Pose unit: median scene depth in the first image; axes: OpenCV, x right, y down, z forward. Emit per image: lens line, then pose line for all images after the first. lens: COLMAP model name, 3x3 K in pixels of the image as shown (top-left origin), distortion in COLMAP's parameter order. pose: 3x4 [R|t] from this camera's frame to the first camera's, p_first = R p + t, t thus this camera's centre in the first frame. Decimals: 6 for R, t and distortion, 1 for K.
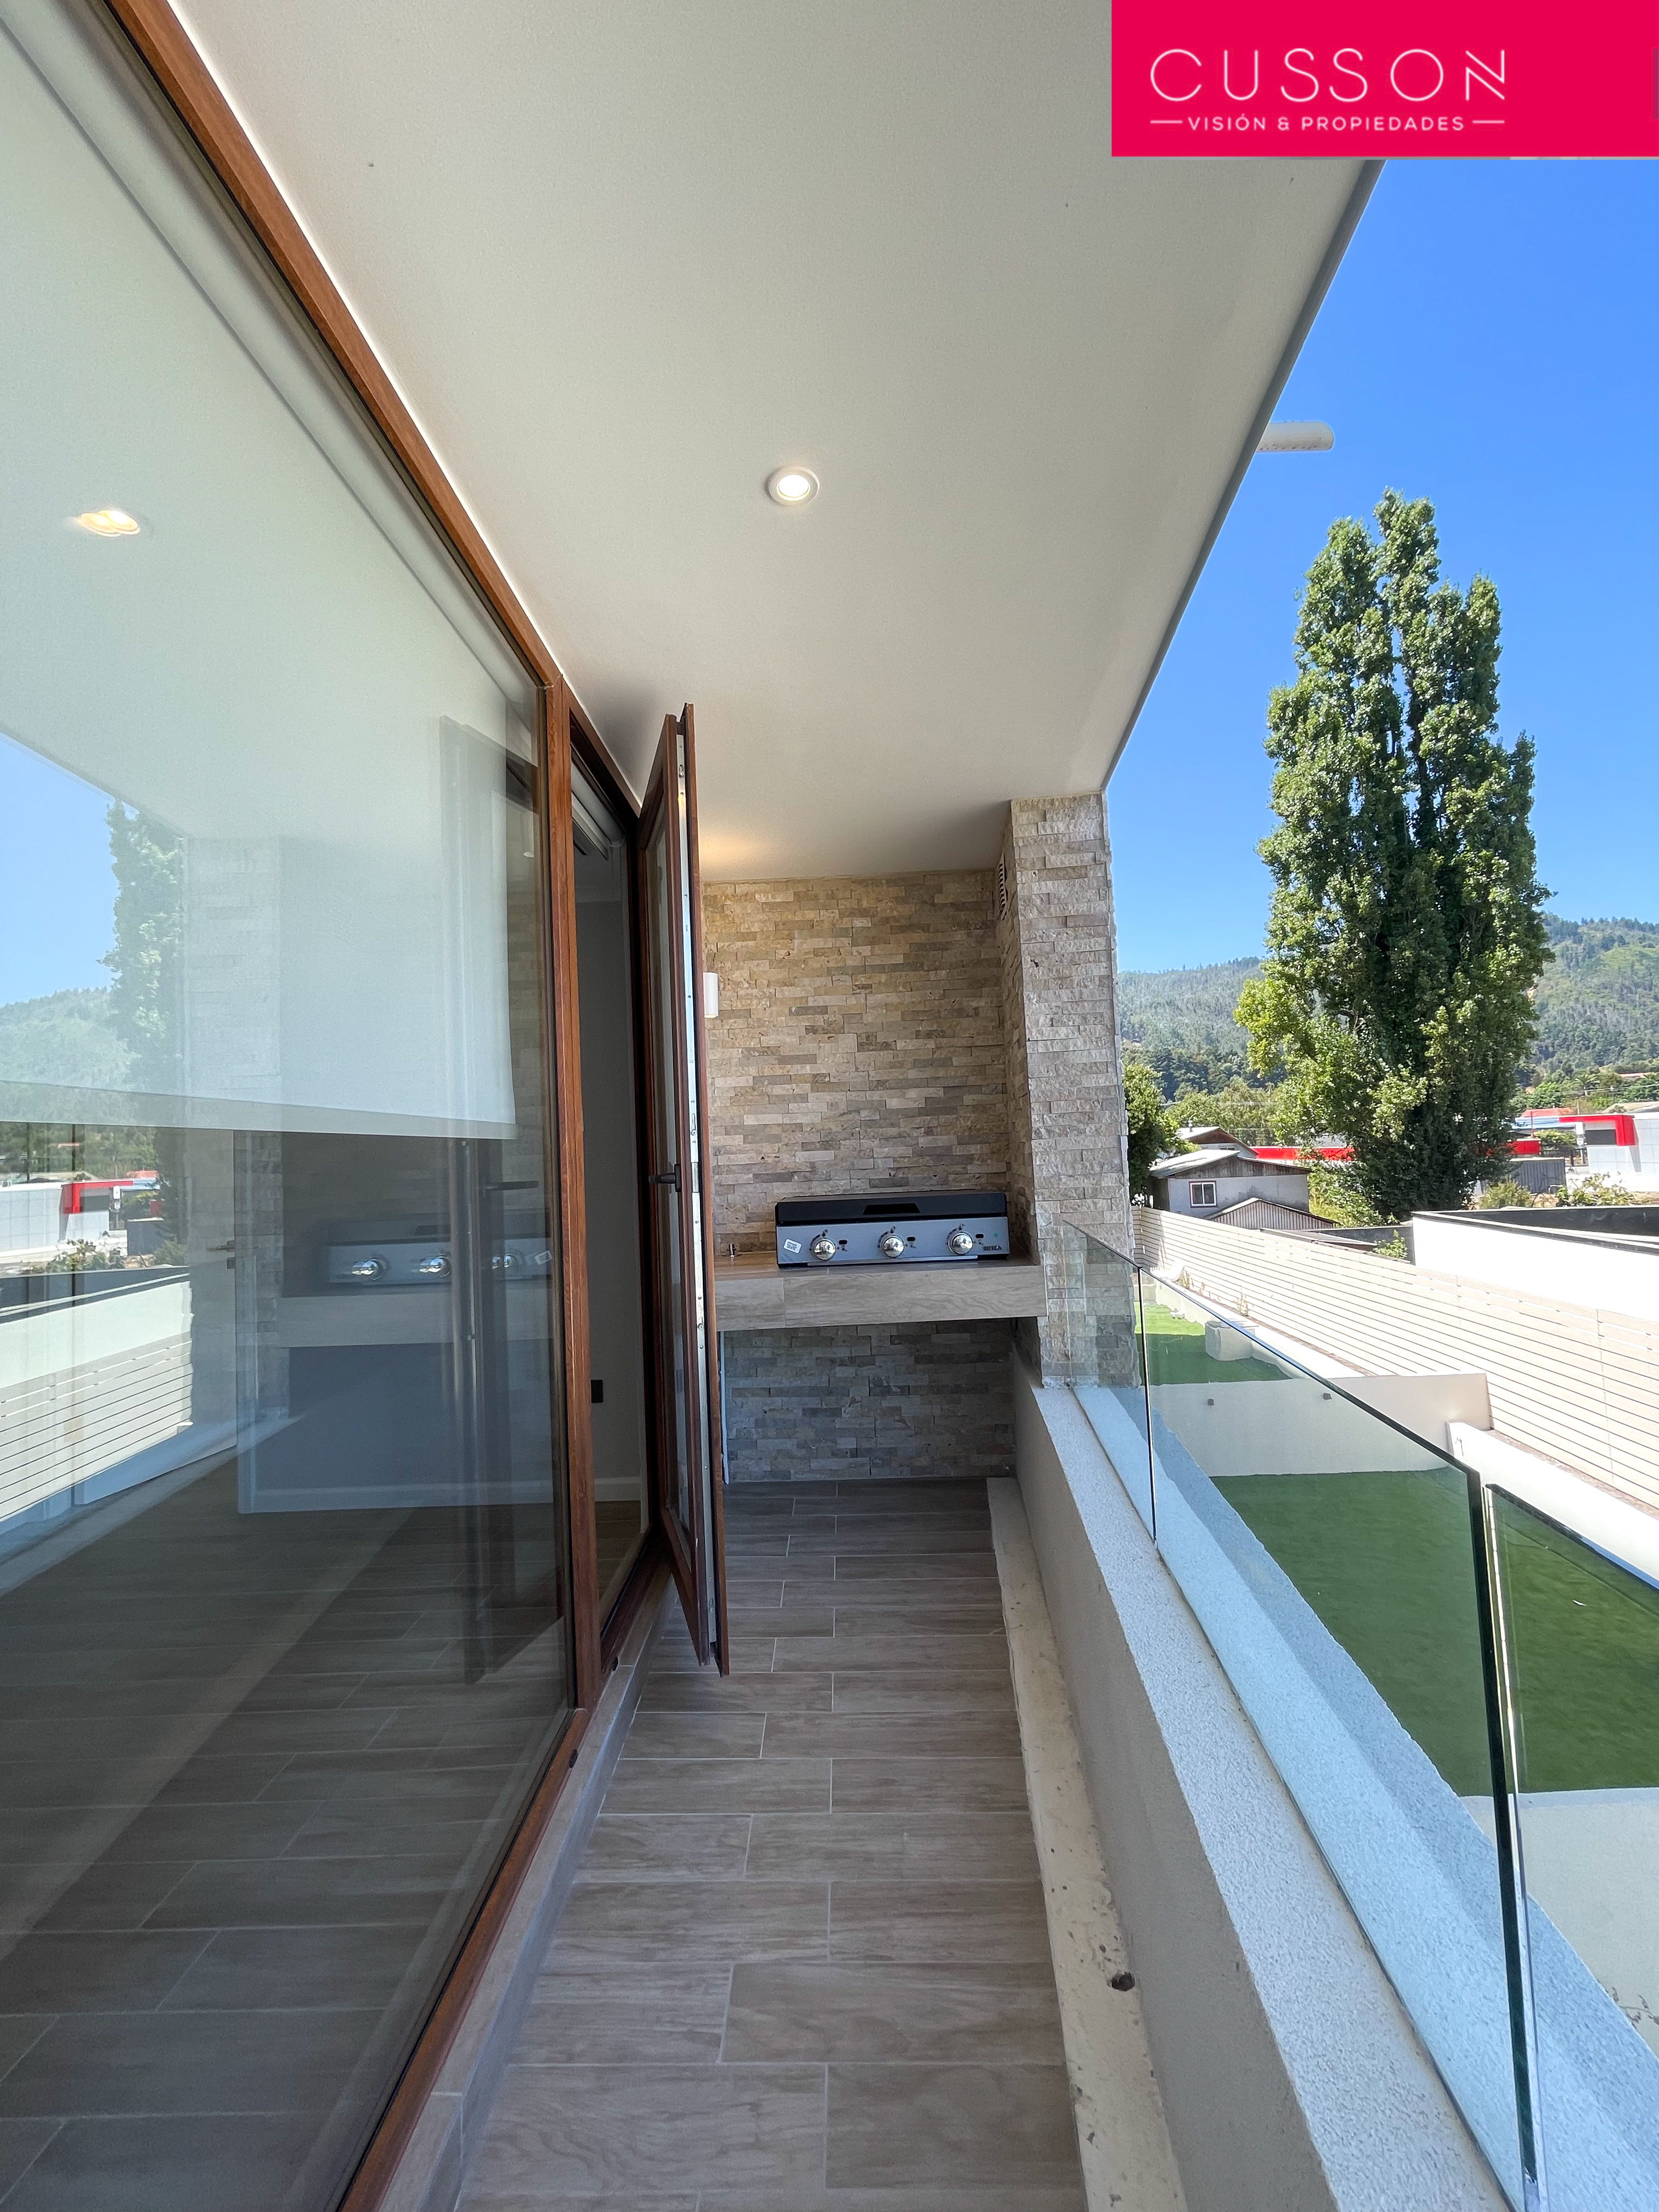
lens RADIAL K [[878.1, 0, 829.5], [0, 878.1, 1106.0], [0, 0, 1]] dist [0.002359, 0.000312]
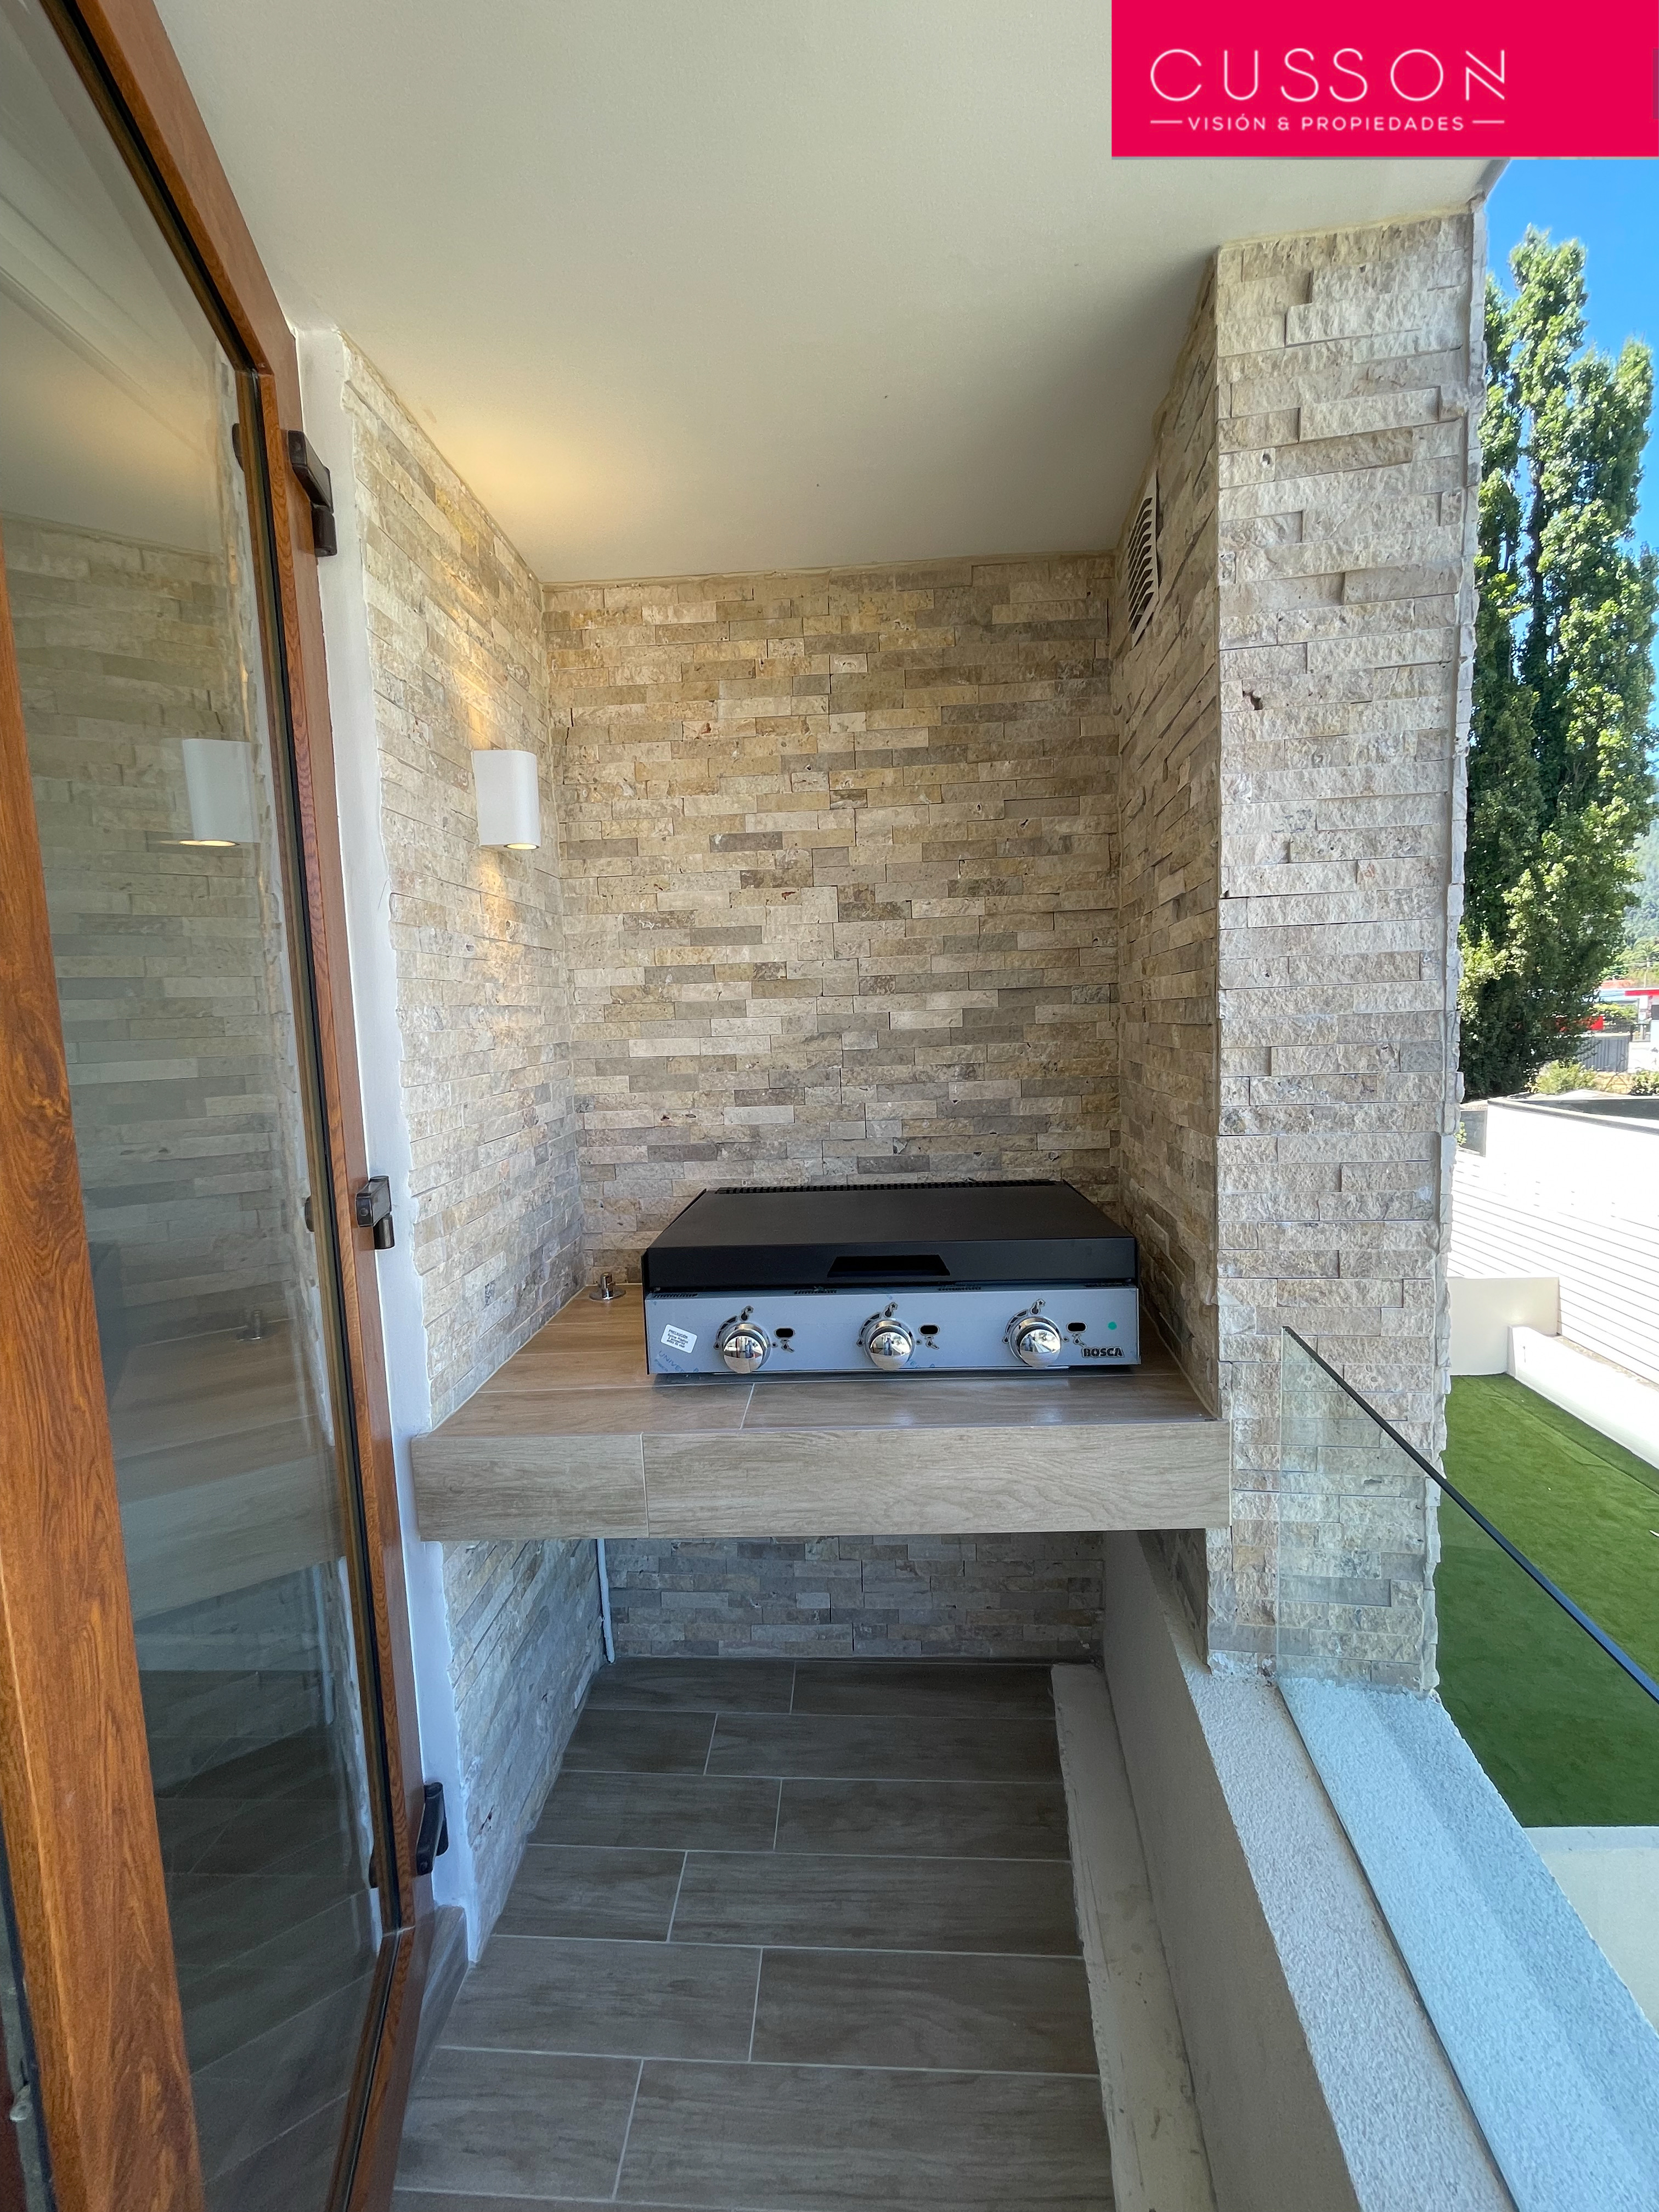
lens RADIAL K [[878.1, 0, 829.5], [0, 878.1, 1106.0], [0, 0, 1]] dist [0.002359, 0.000312]
pose [[0.999506, 0.009541, -0.029960, 0.043595], [-0.004954, 0.988737, 0.149584, -0.030767], [0.031050, -0.149361, 0.988295, 0.456232]]
